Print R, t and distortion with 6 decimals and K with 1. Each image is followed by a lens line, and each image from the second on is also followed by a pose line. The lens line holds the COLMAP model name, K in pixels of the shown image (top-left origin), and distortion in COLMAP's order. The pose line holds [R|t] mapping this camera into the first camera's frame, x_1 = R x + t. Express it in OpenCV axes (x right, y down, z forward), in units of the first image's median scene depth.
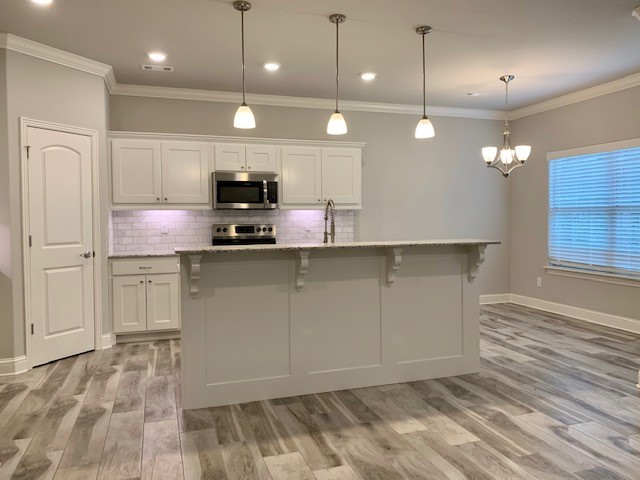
lens RADIAL K [[489.3, 0, 320.6], [0, 489.3, 241.0], [0, 0, 1]] dist [0.042315, -0.047036]
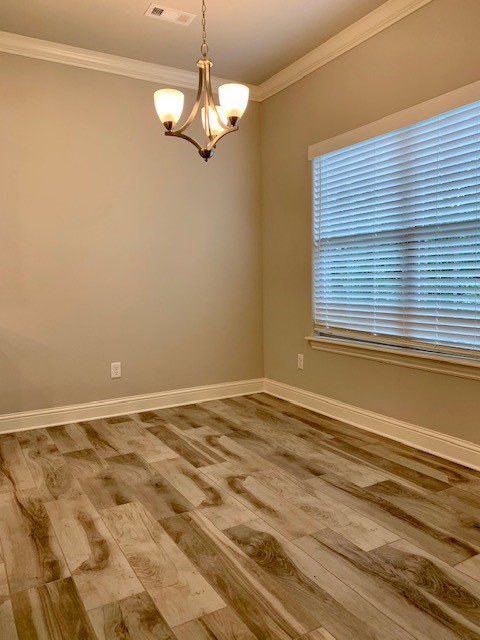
lens RADIAL K [[489.3, 0, 239.0], [0, 489.3, 315.3], [0, 0, 1]] dist [0.042315, -0.047036]
pose [[0.980265, -0.018738, 0.196800, 0.284980], [0.014281, 0.999609, 0.024043, 0.010634], [-0.197174, -0.020758, 0.980149, 0.478999]]
